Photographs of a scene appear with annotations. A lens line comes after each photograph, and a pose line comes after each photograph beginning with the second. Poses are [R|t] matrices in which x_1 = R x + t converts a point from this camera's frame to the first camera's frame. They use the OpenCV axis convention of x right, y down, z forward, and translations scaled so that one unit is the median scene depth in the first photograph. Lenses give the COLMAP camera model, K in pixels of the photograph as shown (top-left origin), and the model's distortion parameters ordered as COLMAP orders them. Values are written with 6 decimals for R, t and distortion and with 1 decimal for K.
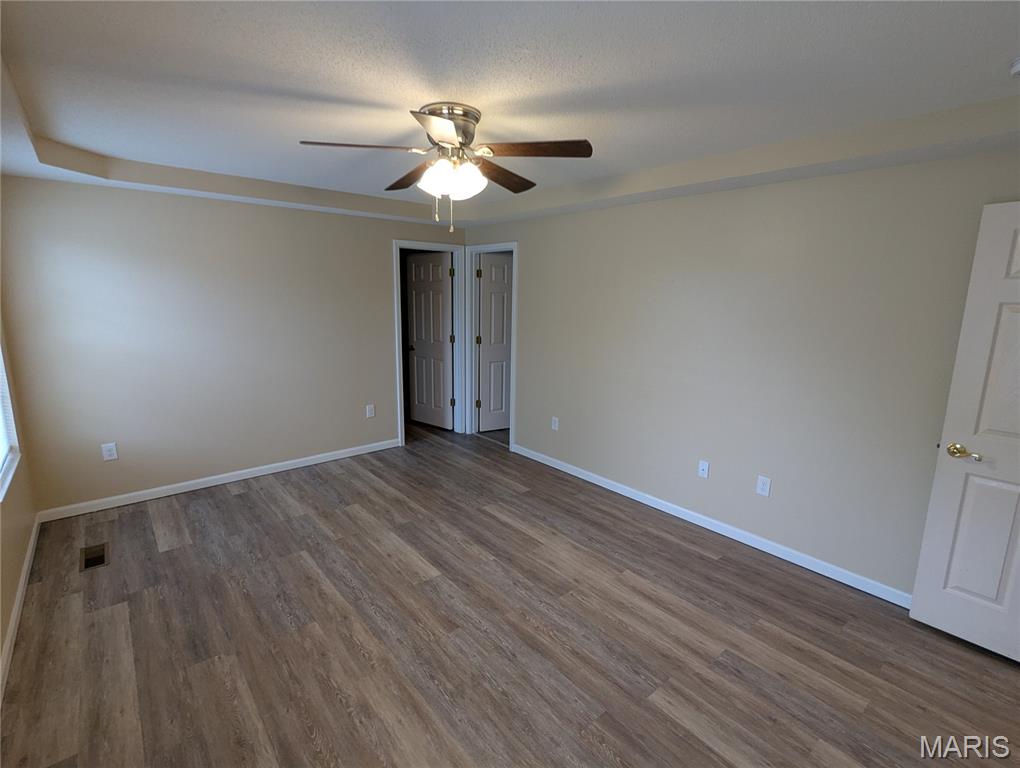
lens RADIAL K [[481.7, 0, 508.6], [0, 481.7, 382.9], [0, 0, 1]] dist [-0.000383, 0.000972]
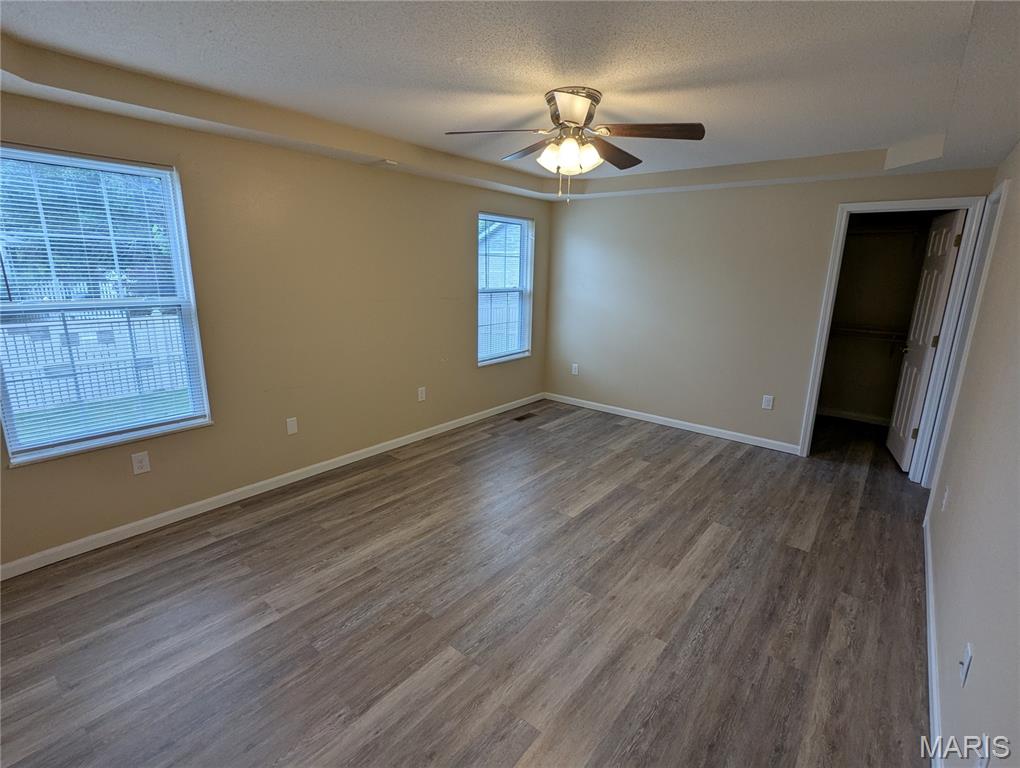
lens RADIAL K [[481.7, 0, 509.8], [0, 481.7, 382.8], [0, 0, 1]] dist [-0.000383, 0.000972]
pose [[0.190804, 0.221931, -0.956211, 0.702852], [-0.203596, 0.961873, 0.182619, -0.064358], [0.960282, 0.159837, 0.228714, 0.473139]]
